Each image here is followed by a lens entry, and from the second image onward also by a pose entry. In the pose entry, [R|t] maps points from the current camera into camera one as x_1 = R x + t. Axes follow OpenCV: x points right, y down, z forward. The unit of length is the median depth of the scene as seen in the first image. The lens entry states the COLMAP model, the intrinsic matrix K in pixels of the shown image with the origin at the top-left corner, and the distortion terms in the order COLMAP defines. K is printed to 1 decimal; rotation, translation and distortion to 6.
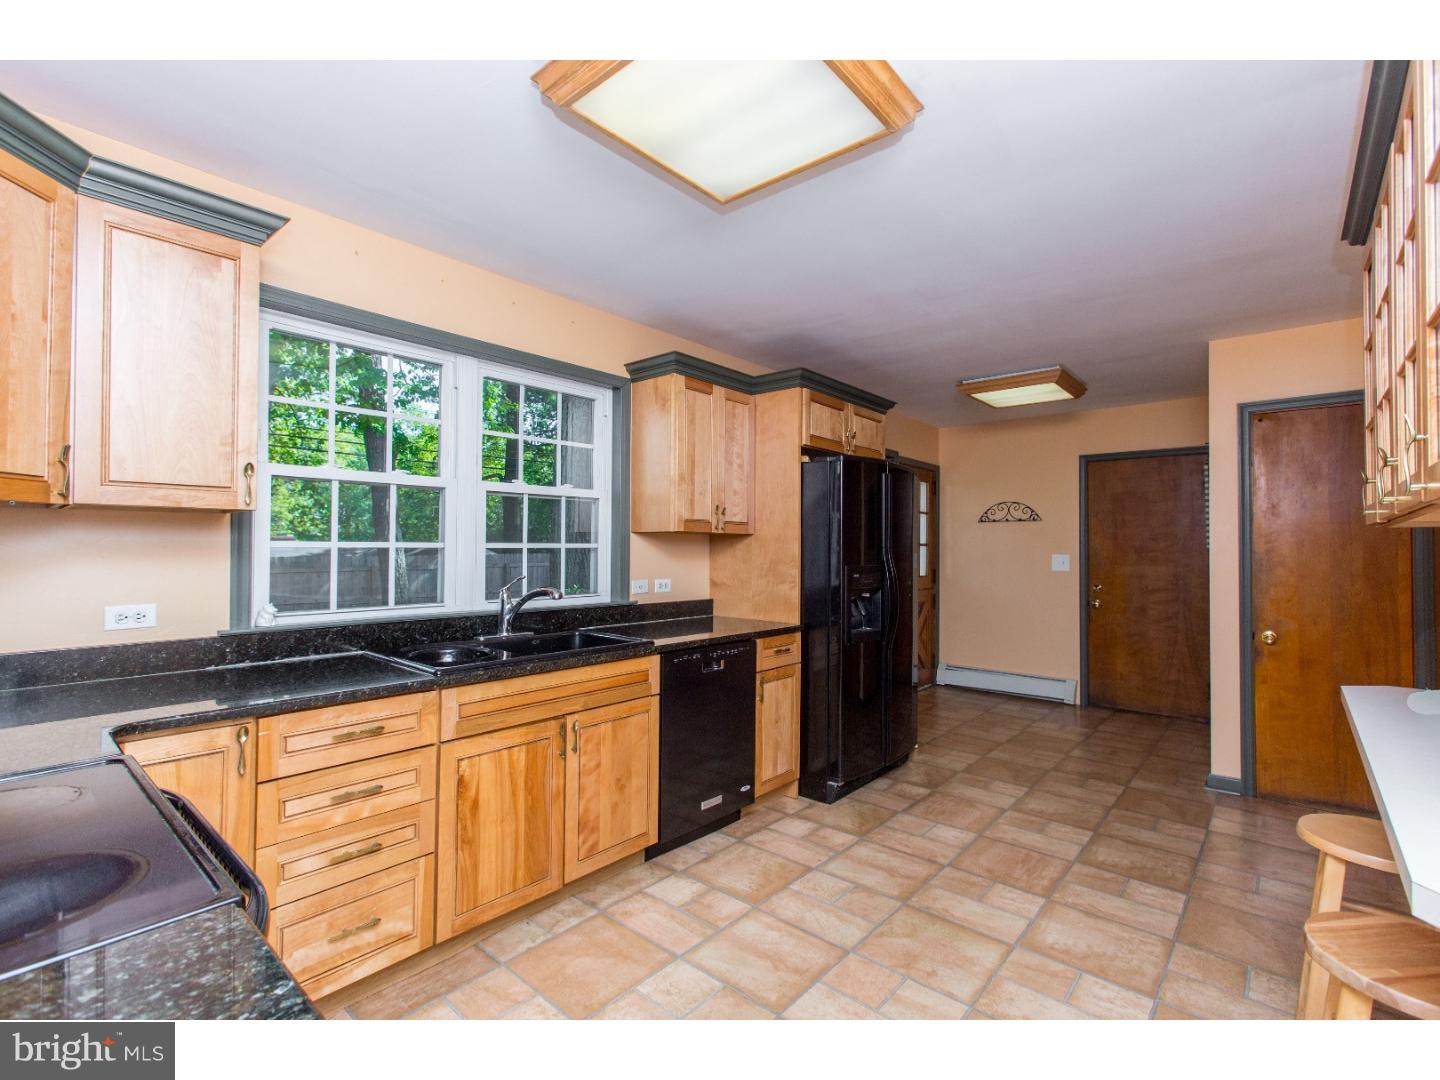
lens RADIAL K [[658.5, 0, 724.5], [0, 658.5, 543.1], [0, 0, 1]] dist [-0.005213, 0.000588]
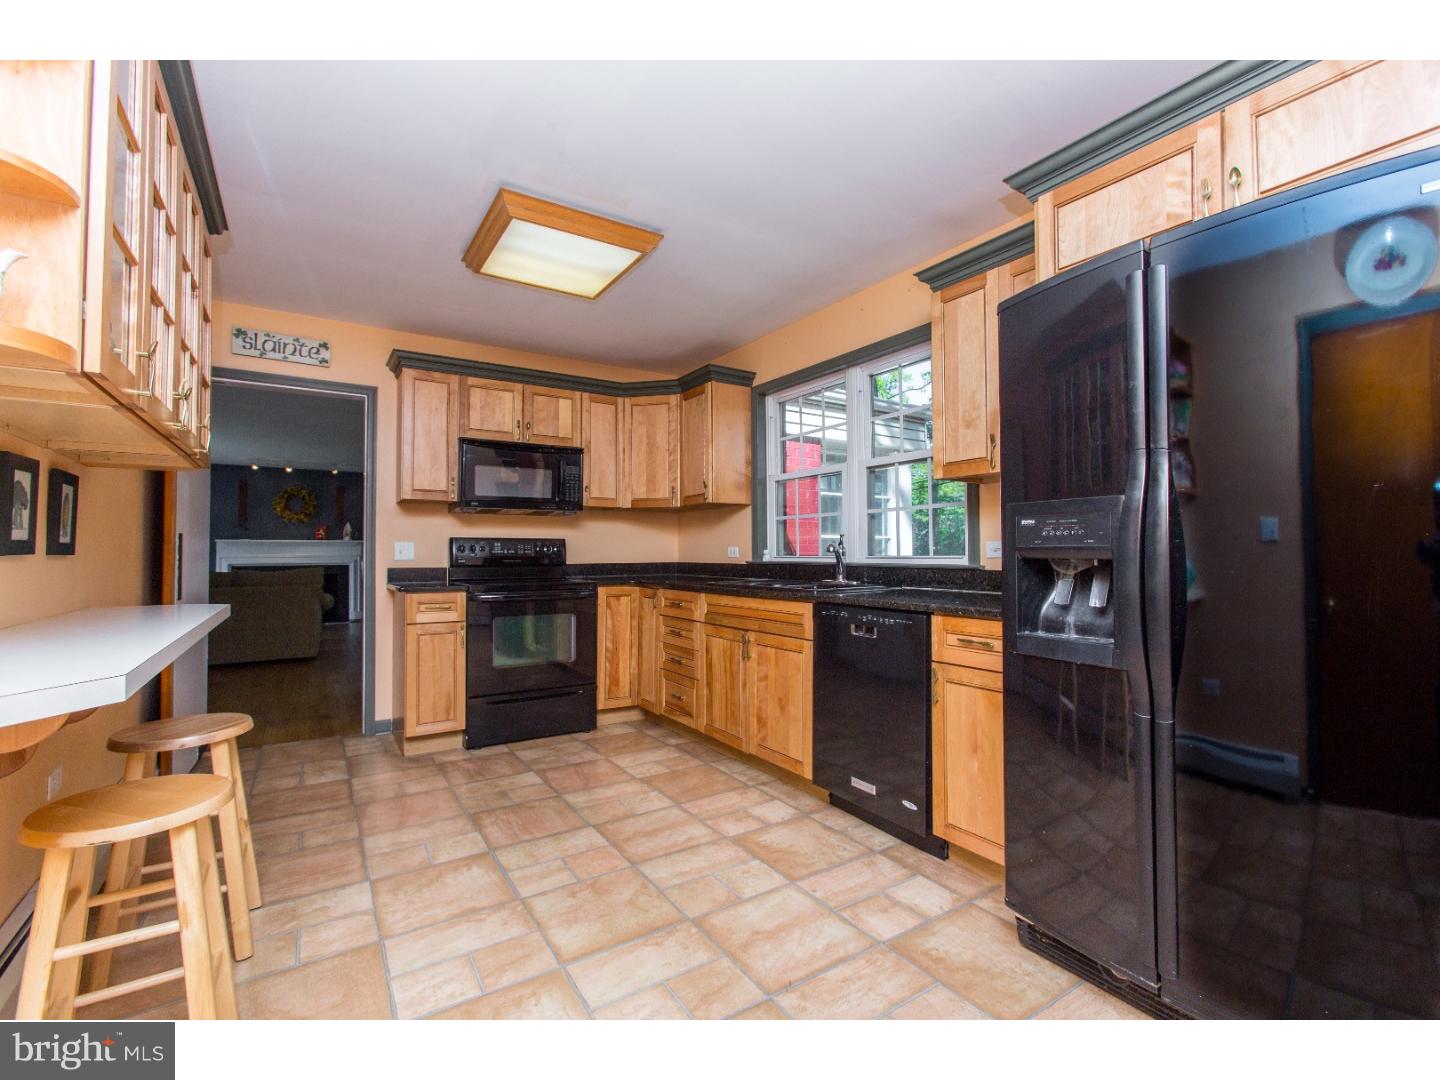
lens RADIAL K [[658.5, 0, 730.1], [0, 658.5, 534.9], [0, 0, 1]] dist [-0.005213, 0.000588]
pose [[-0.282786, -0.032534, -0.958631, 1.173717], [0.008991, 0.999291, -0.036566, 0.118379], [0.959141, -0.018960, -0.282292, 1.438079]]
